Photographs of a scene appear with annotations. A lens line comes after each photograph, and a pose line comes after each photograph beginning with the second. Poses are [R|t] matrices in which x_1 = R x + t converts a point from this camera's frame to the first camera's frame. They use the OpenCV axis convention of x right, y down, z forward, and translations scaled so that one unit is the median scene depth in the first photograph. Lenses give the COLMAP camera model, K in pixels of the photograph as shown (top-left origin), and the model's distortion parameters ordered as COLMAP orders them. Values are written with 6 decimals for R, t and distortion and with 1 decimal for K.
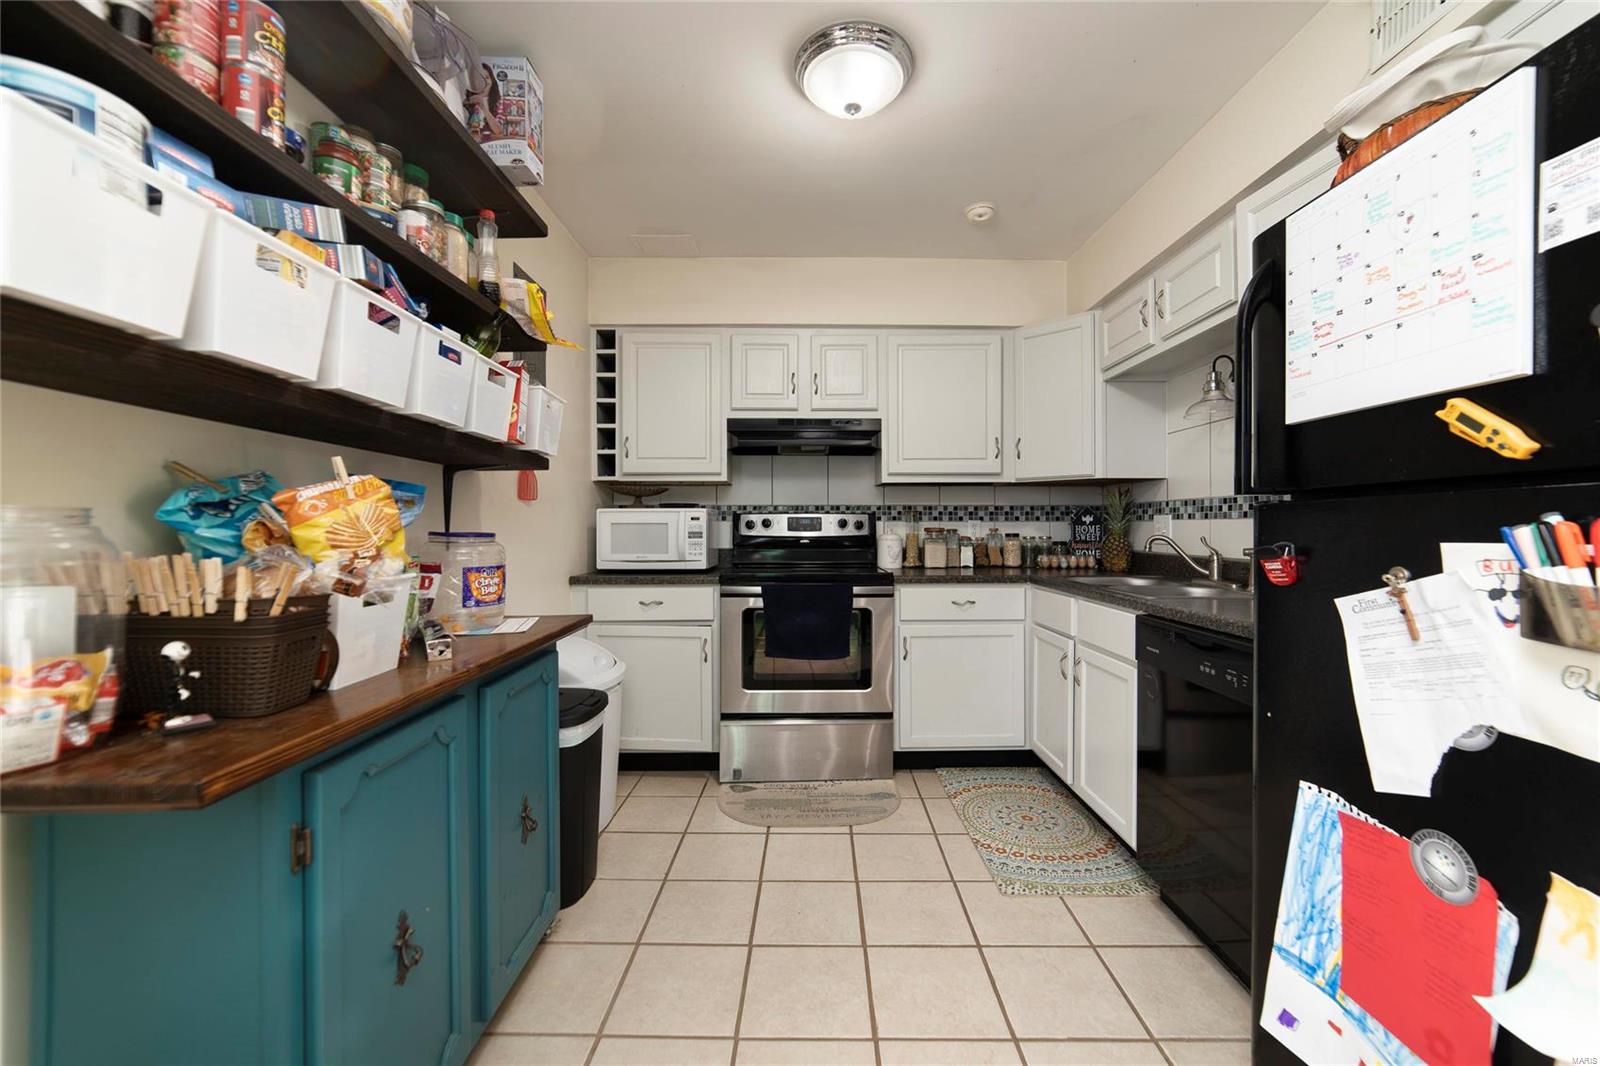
lens RADIAL K [[617.2, 0, 809.3], [0, 617.2, 524.3], [0, 0, 1]] dist [-0.021739, 0.008238]
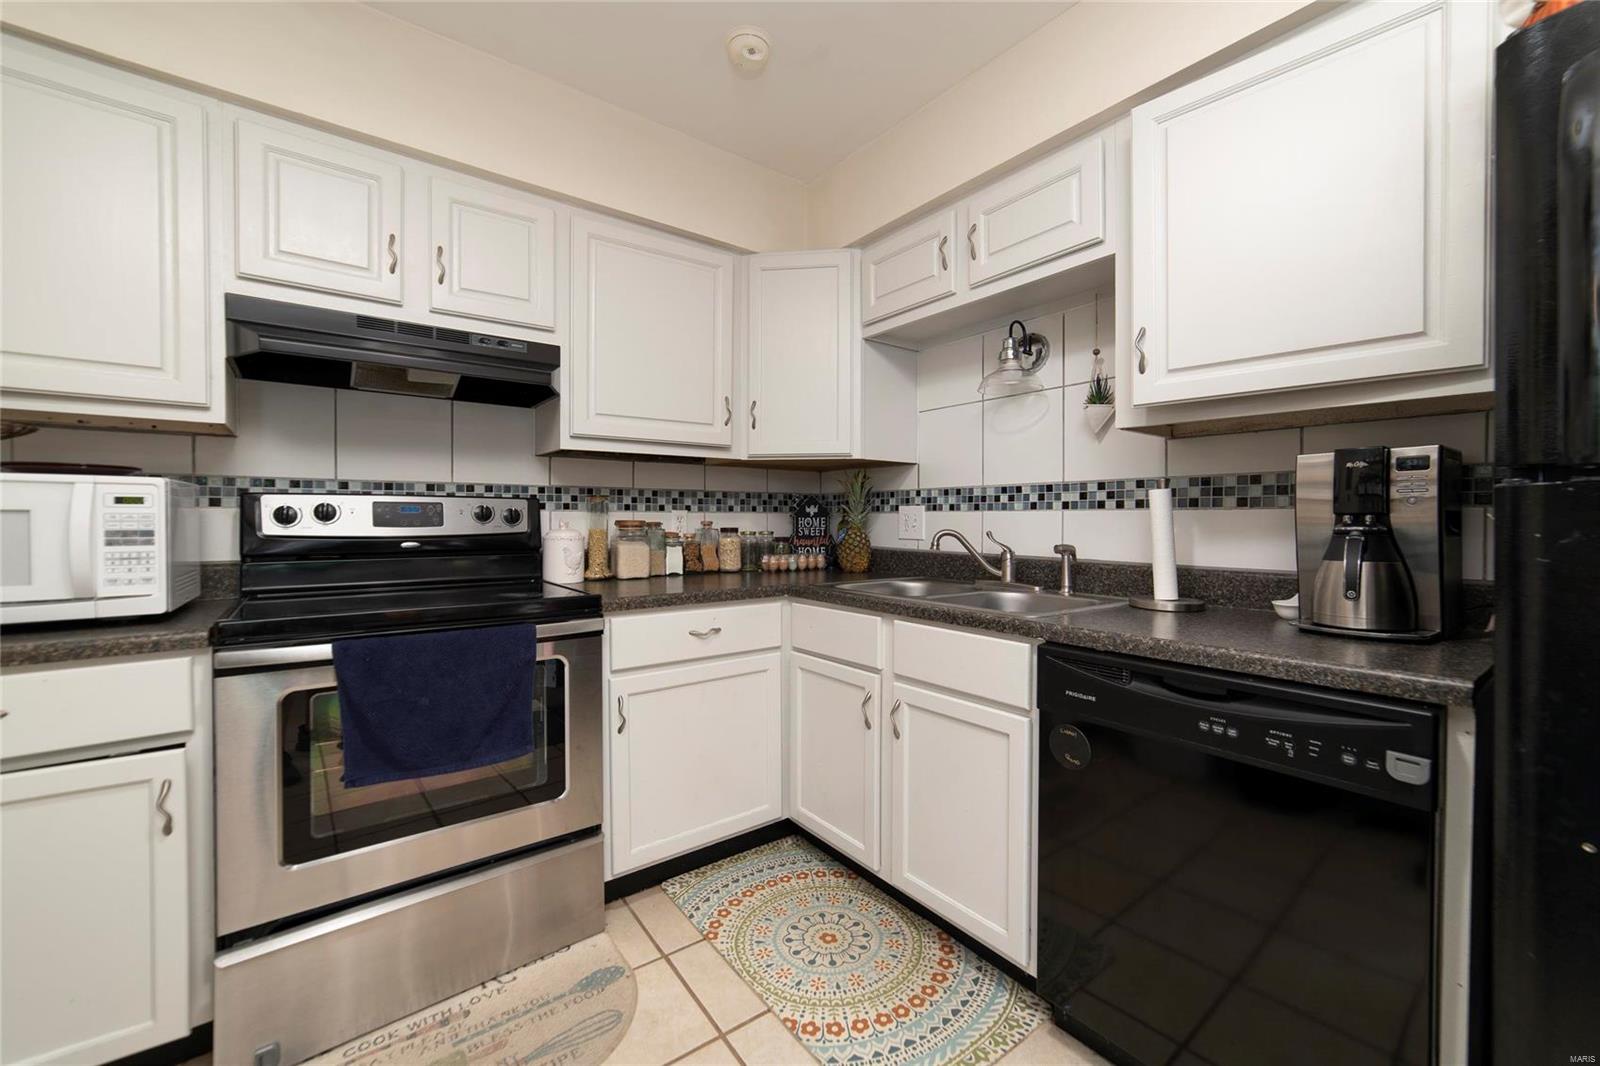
lens RADIAL K [[617.2, 0, 809.3], [0, 617.2, 524.3], [0, 0, 1]] dist [-0.021739, 0.008238]
pose [[0.794815, -0.004916, 0.606831, -0.060839], [-0.003432, 0.999915, 0.012596, 0.000562], [-0.606842, -0.012094, 0.794731, 0.349166]]
